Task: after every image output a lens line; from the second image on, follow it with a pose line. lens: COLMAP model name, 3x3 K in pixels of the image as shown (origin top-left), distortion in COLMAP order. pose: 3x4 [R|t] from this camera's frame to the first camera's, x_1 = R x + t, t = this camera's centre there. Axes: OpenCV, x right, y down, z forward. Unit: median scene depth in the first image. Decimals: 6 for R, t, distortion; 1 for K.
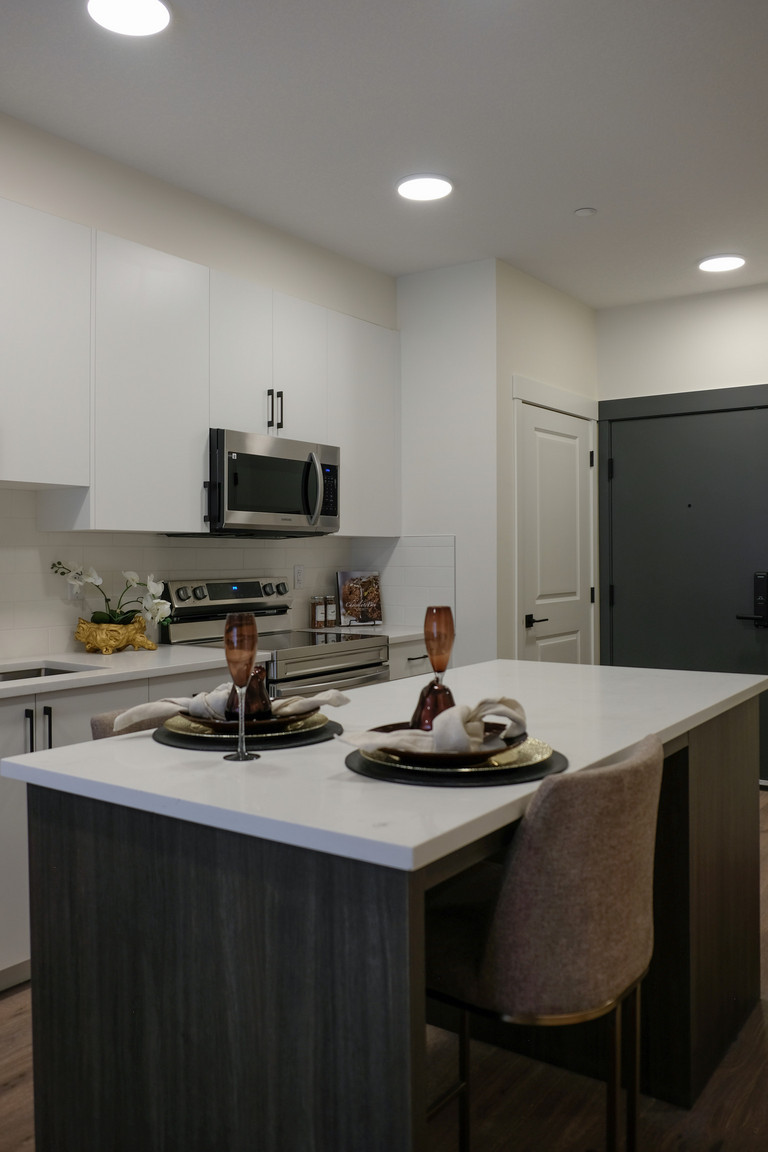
lens RADIAL K [[923.2, 0, 384.0], [0, 923.2, 576.0], [0, 0, 1]] dist [-0.034115, 0.005622]
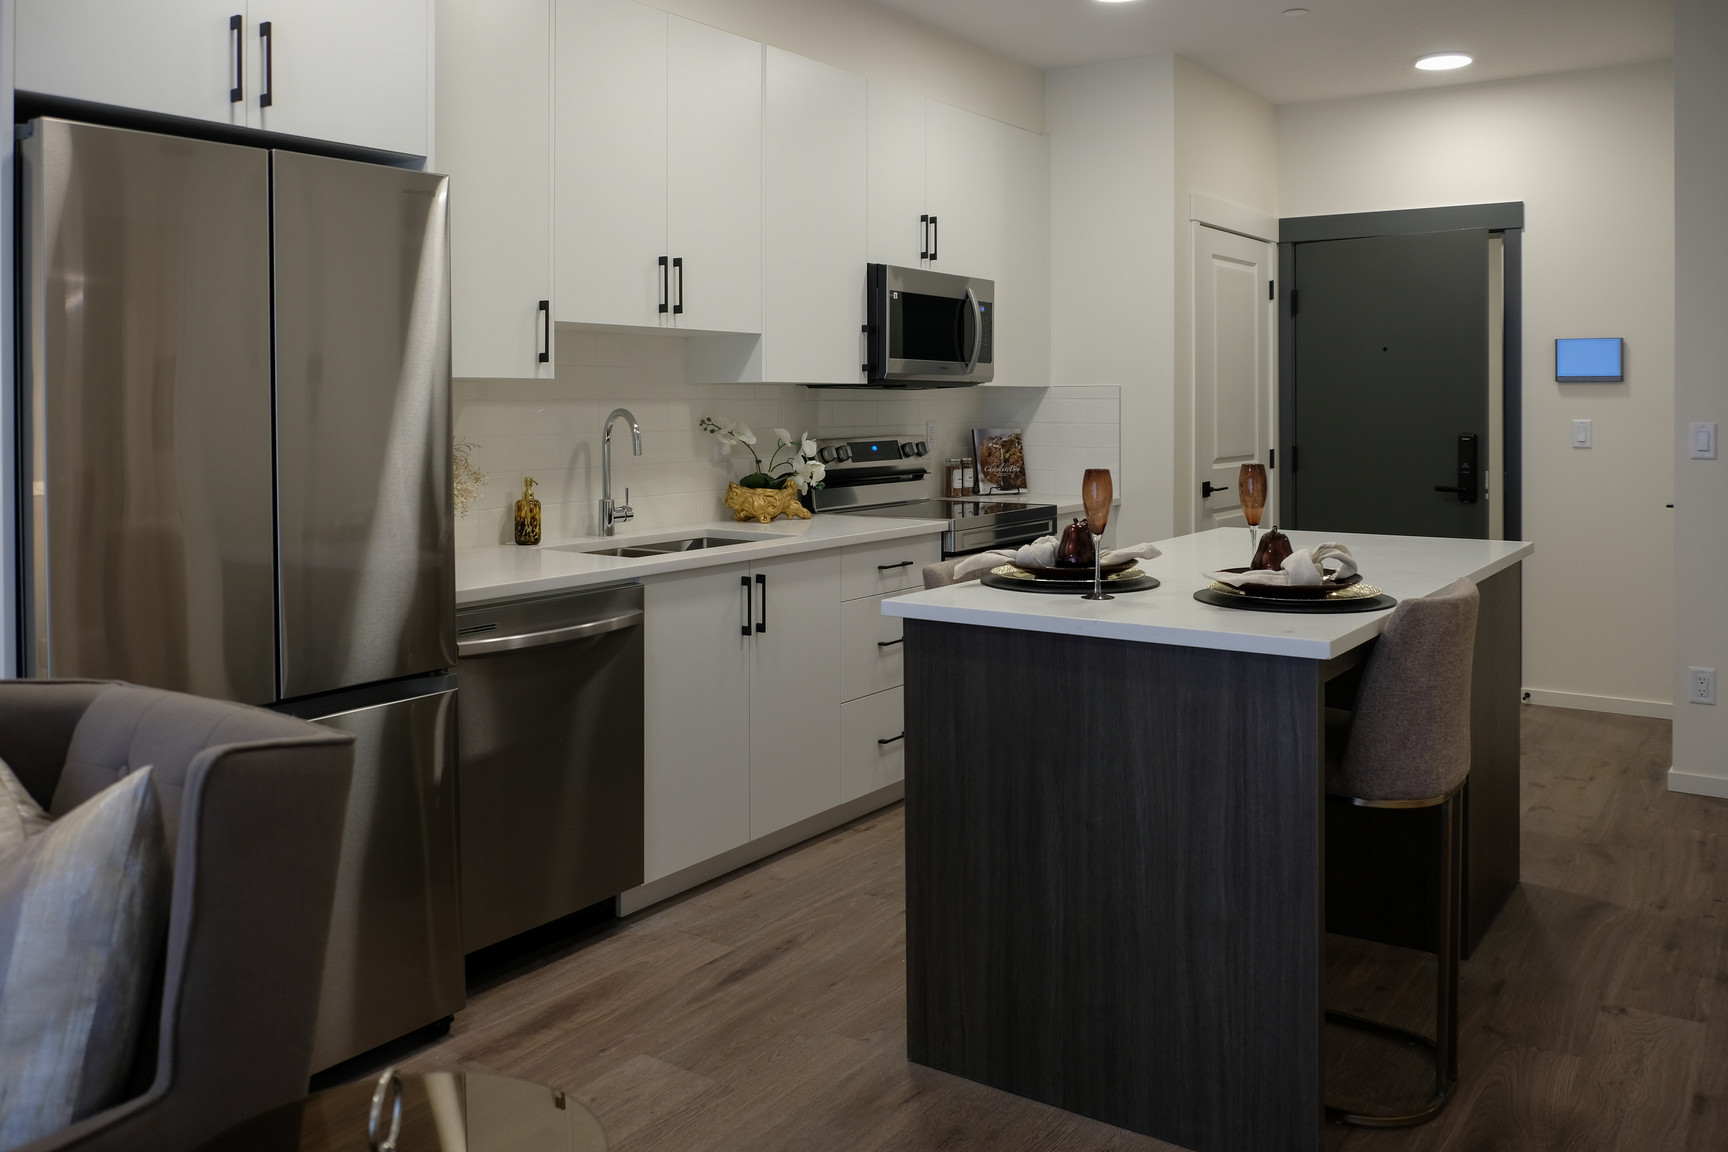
lens RADIAL K [[1374.8, 0, 864.4], [0, 1374.8, 437.6], [0, 0, 1]] dist [-0.036634, -0.001768]
pose [[0.999991, 0.002205, 0.003620, -0.196898], [-0.002216, 0.999992, 0.003236, -0.000869], [-0.003613, -0.003244, 0.999988, -0.292536]]
